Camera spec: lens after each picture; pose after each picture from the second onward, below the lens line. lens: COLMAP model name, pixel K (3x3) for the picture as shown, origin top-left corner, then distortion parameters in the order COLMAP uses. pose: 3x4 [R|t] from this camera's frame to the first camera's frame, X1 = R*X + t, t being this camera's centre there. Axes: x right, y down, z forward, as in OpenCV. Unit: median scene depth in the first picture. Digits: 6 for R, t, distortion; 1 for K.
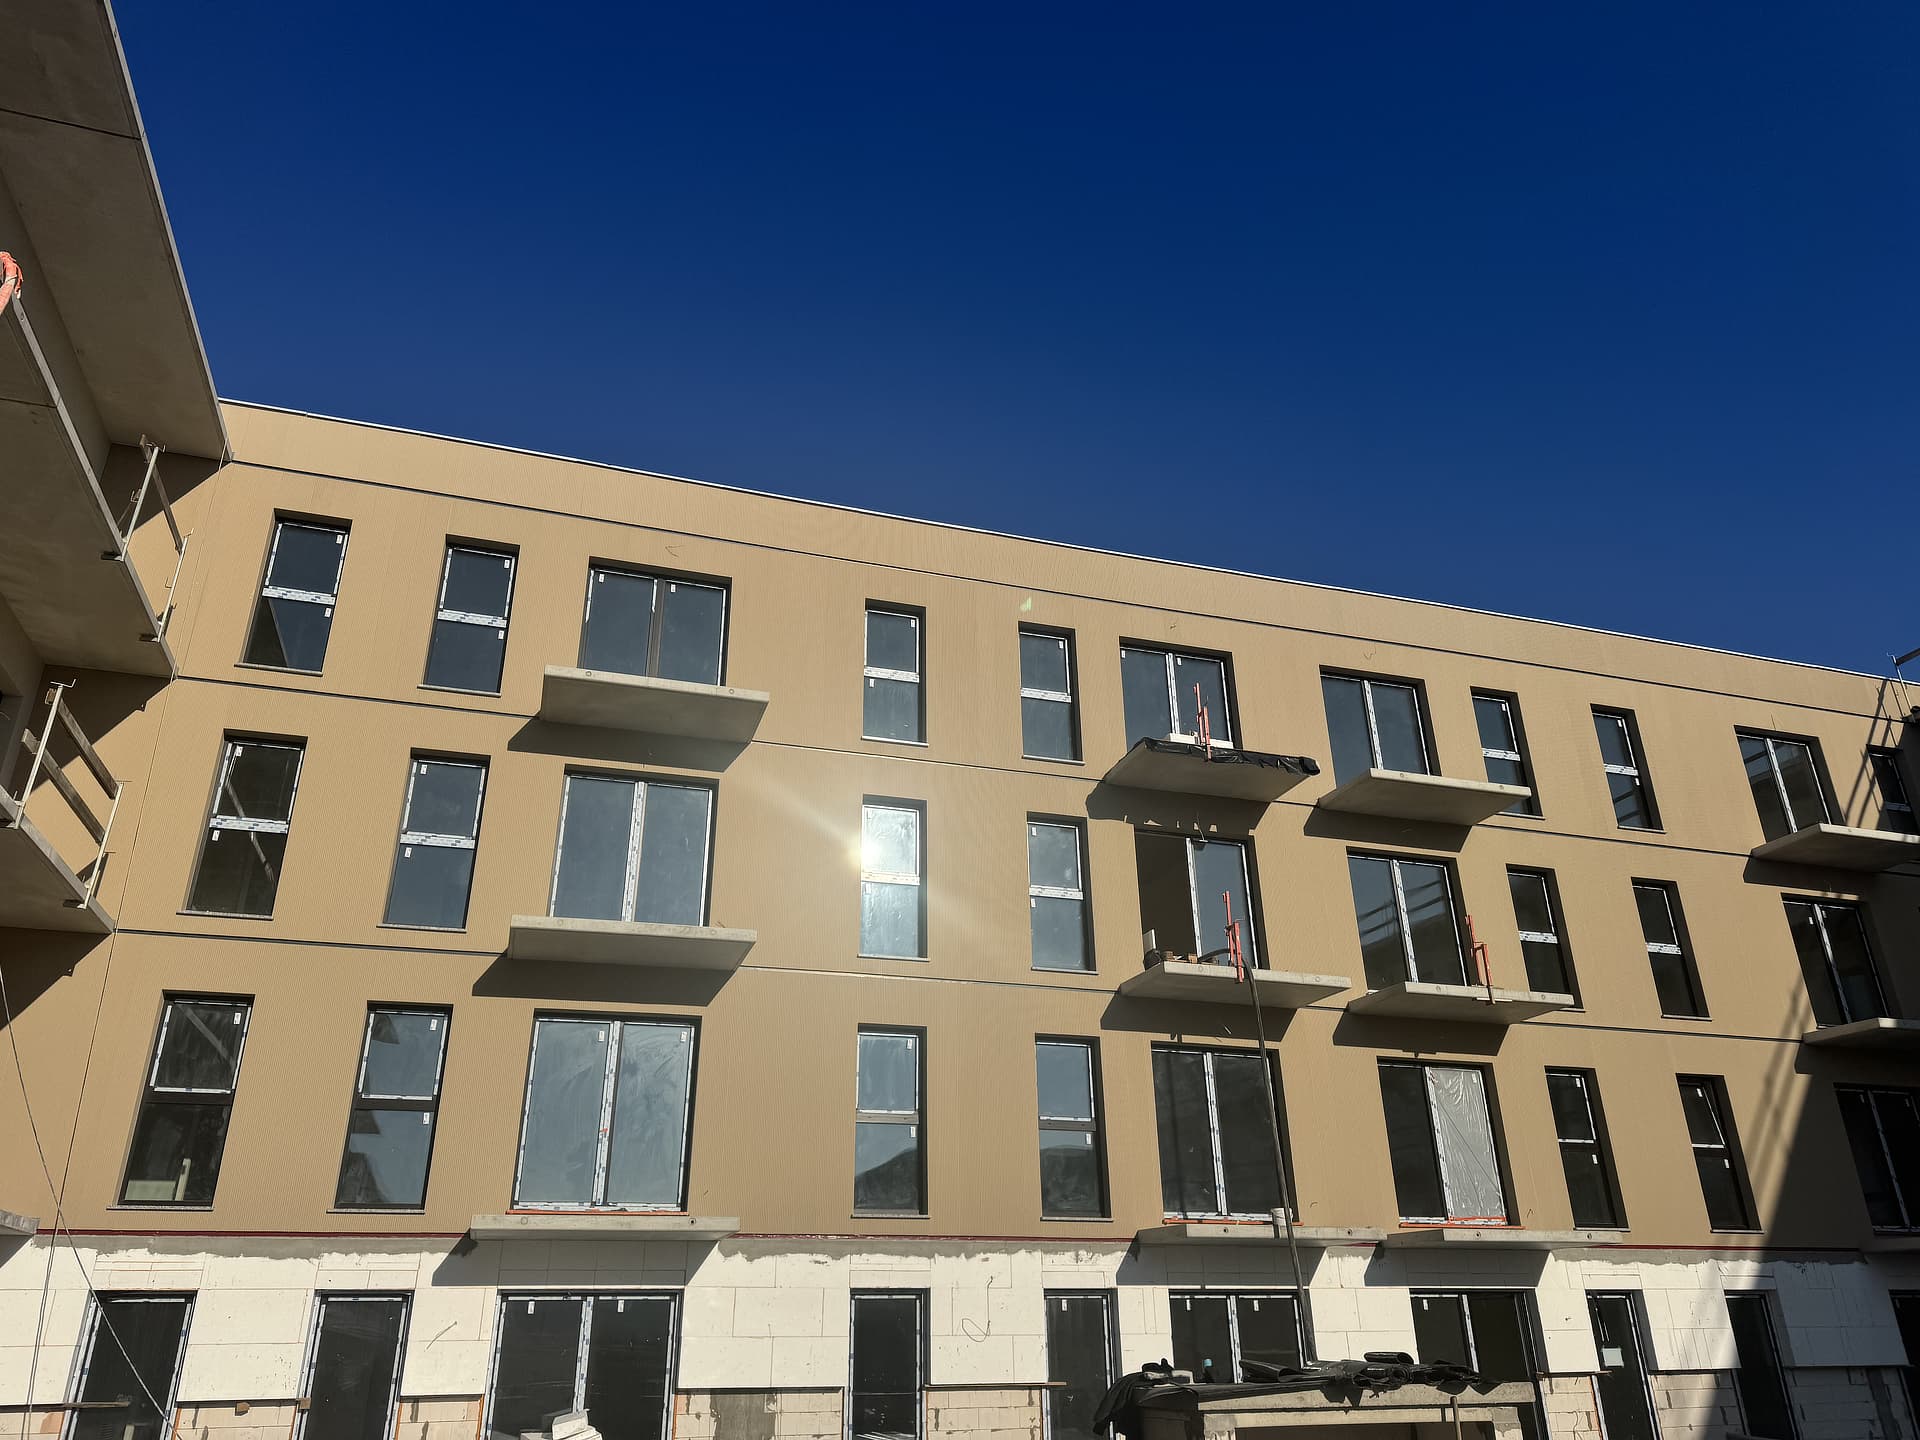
lens RADIAL K [[1372.1, 0, 951.3], [0, 1372.1, 723.7], [0, 0, 1]] dist [0.055634, -0.060026]
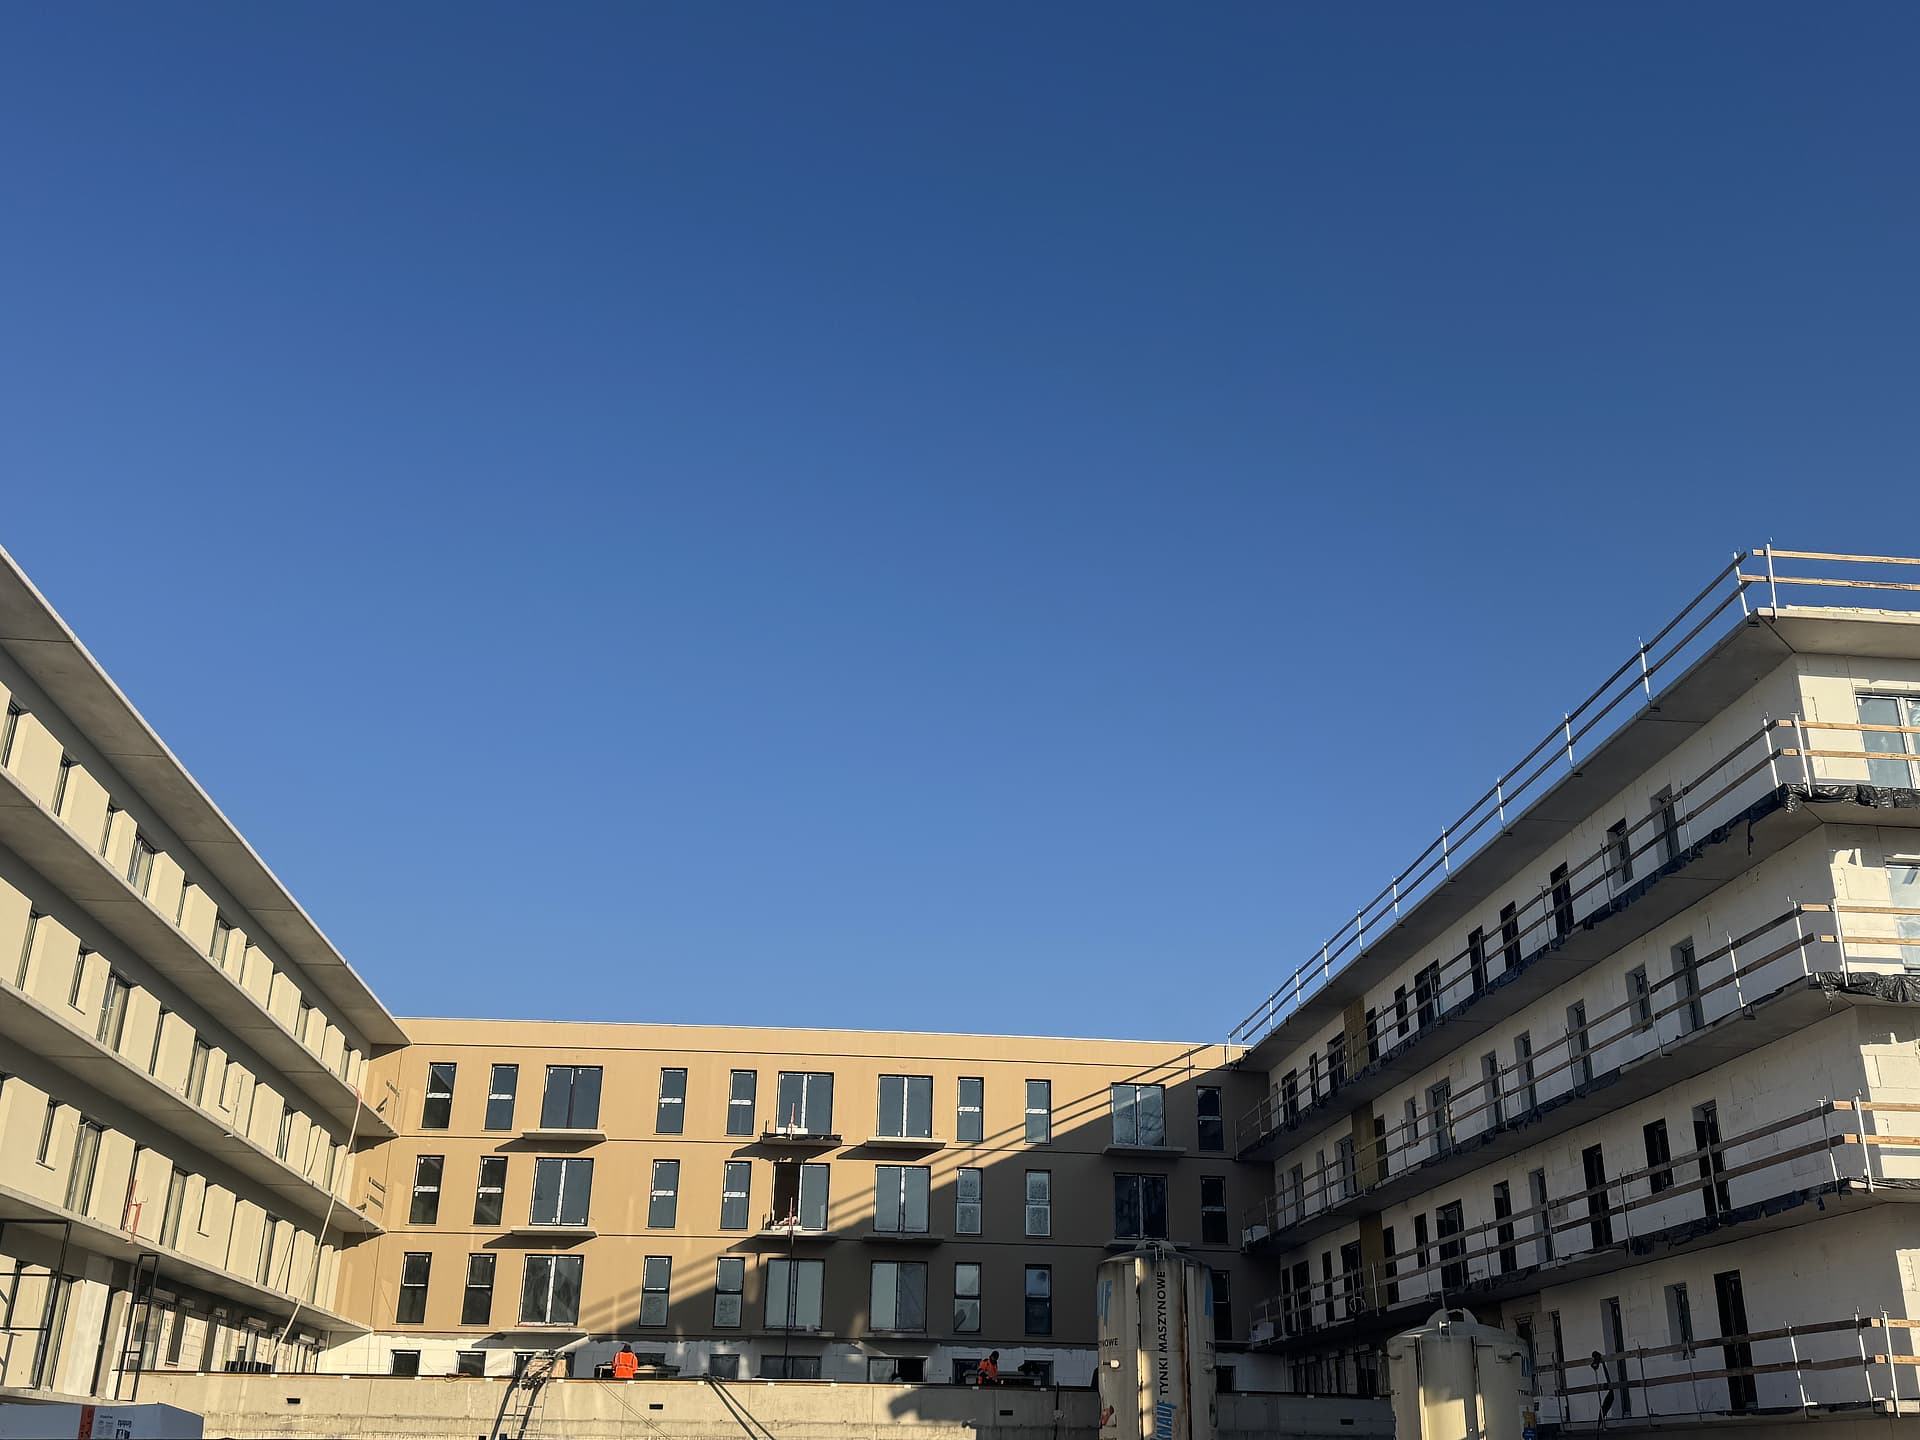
lens RADIAL K [[1954.2, 0, 969.2], [0, 1954.2, 709.2], [0, 0, 1]] dist [0.117226, 0.000000]
pose [[0.978616, -0.044137, -0.200902, 1.471859], [0.056995, 0.996649, 0.058667, -1.105744], [0.197640, -0.068863, 0.977853, -2.750912]]
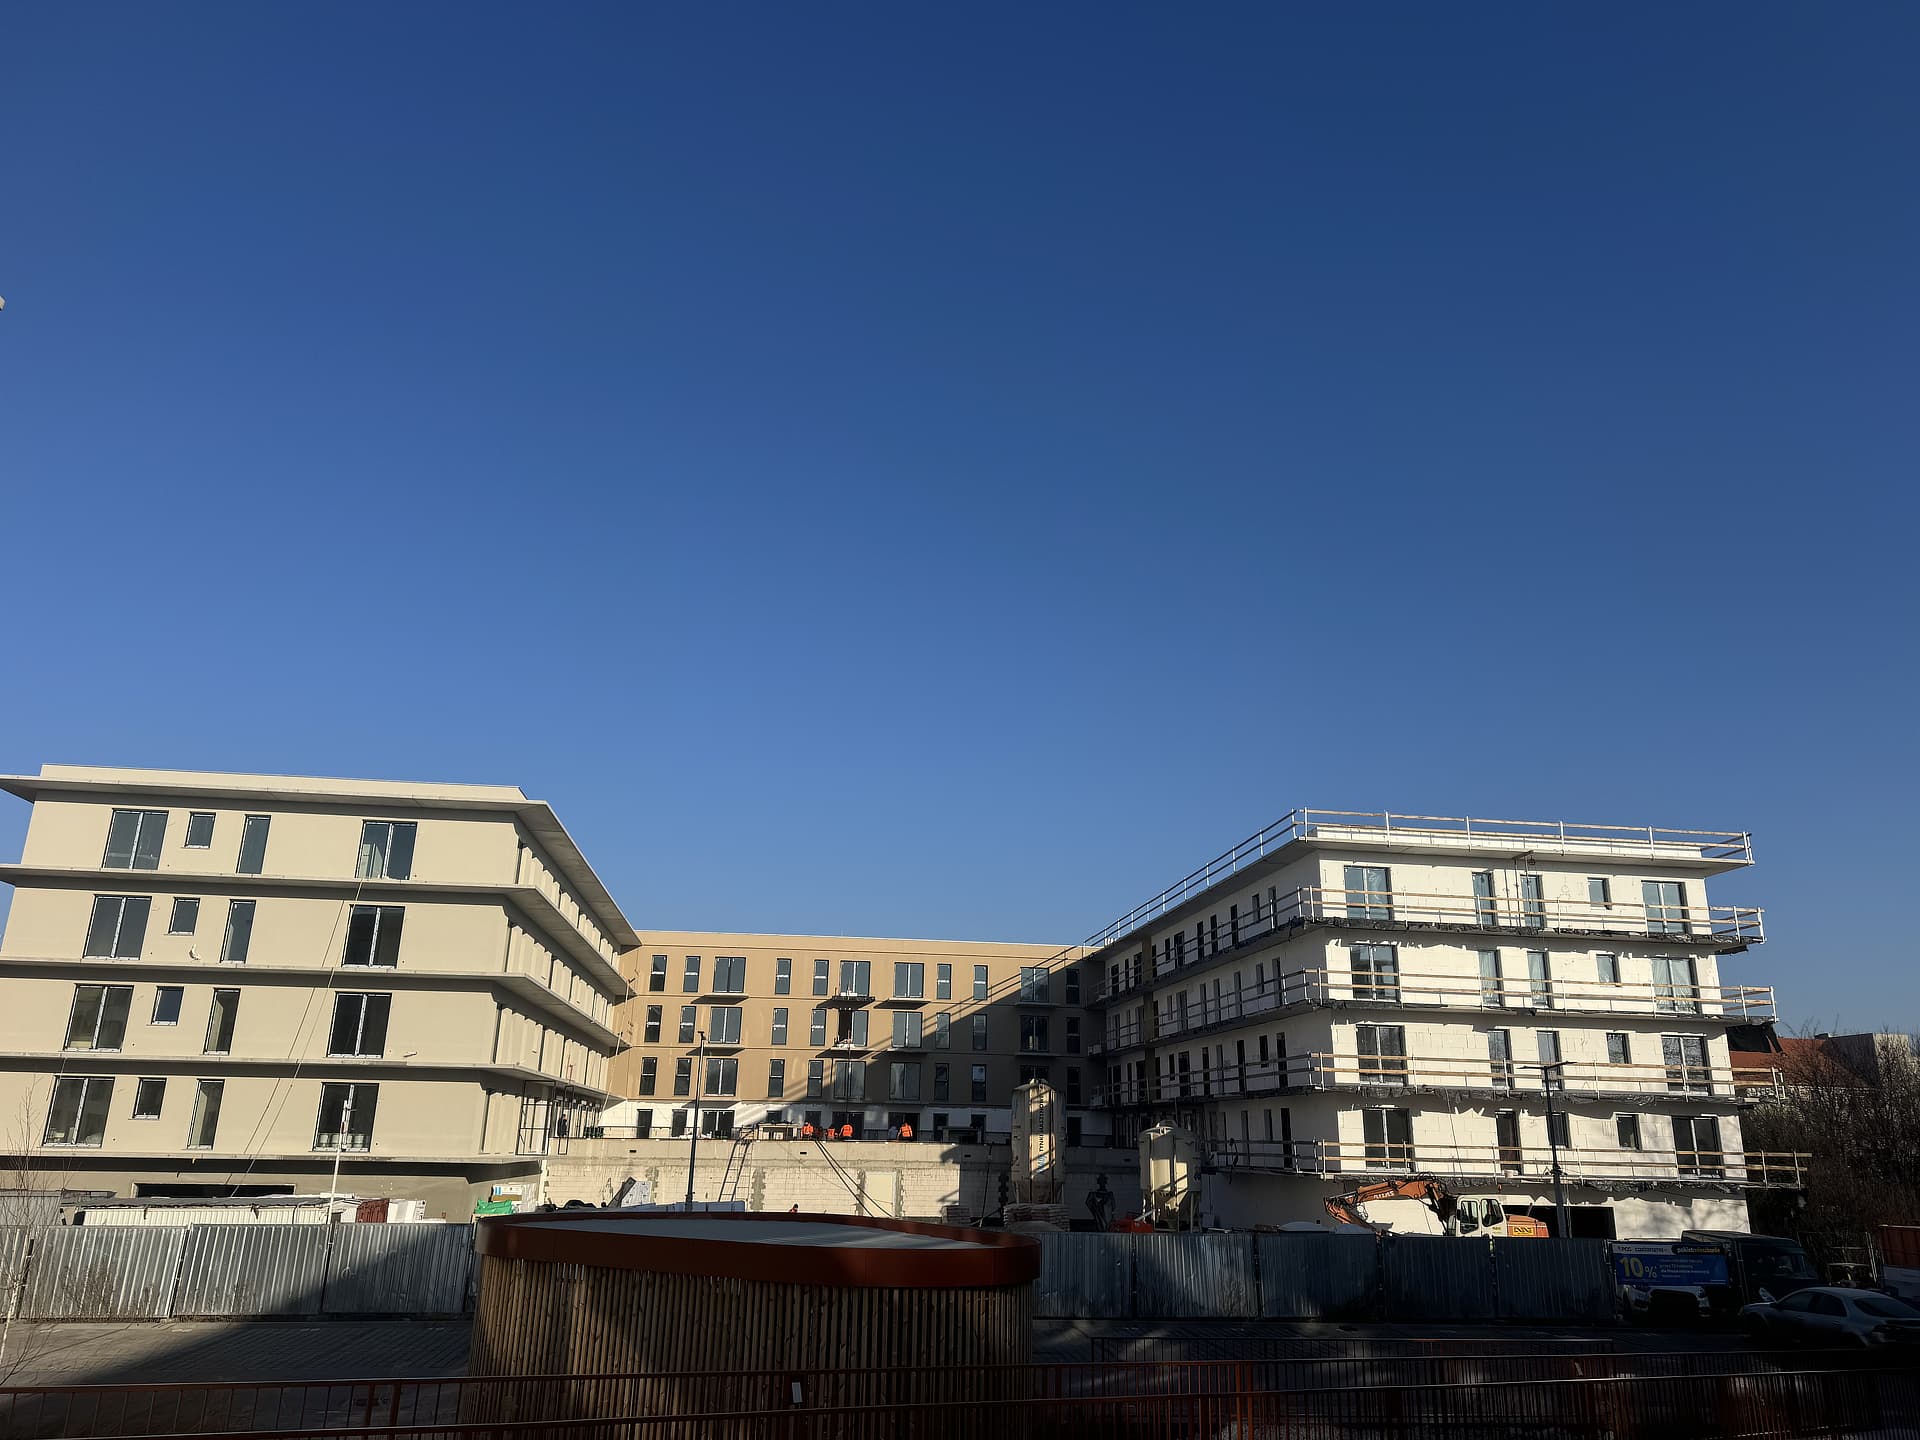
lens RADIAL K [[1372.1, 0, 977.2], [0, 1372.1, 665.0], [0, 0, 1]] dist [0.055634, -0.060026]
pose [[0.986232, -0.020647, -0.164071, 1.645528], [0.038433, 0.993625, 0.105982, -1.841155], [0.160837, -0.110828, 0.980739, -3.915255]]
